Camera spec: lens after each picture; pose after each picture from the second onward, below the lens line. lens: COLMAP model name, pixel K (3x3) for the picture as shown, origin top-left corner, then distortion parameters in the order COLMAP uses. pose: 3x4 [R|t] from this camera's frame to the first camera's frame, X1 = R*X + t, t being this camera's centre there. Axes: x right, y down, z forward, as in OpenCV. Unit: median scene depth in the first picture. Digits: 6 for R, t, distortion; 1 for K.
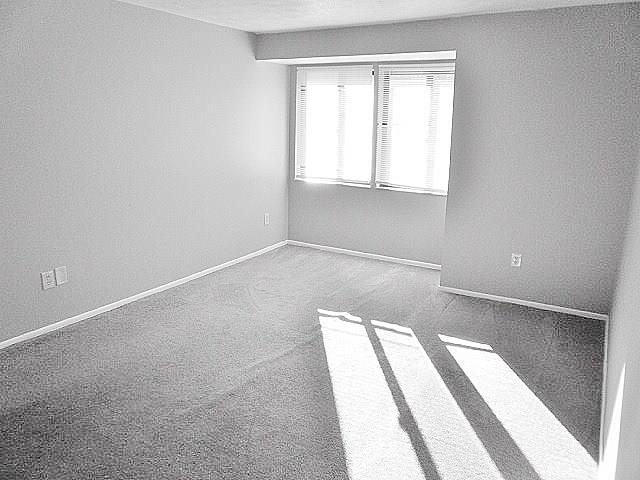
lens RADIAL K [[503.3, 0, 310.2], [0, 503.3, 240.5], [0, 0, 1]] dist [-0.002998, -0.001409]
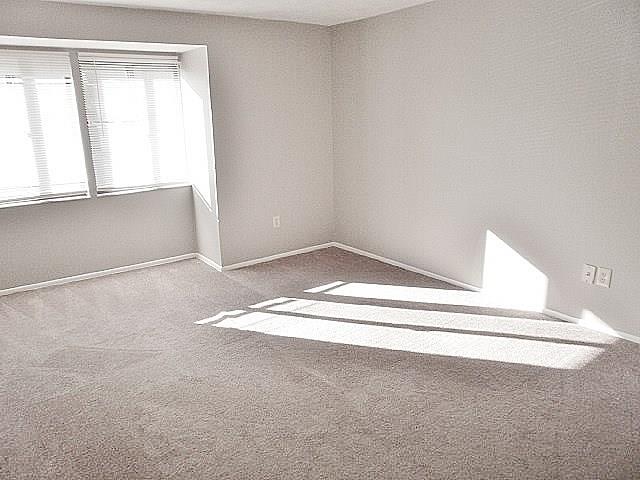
lens RADIAL K [[503.3, 0, 310.2], [0, 503.3, 240.5], [0, 0, 1]] dist [-0.002998, -0.001409]
pose [[0.375990, -0.273385, 0.885377, -0.636873], [0.259543, 0.948312, 0.182598, -0.116300], [-0.889533, 0.161139, 0.427510, 0.384843]]
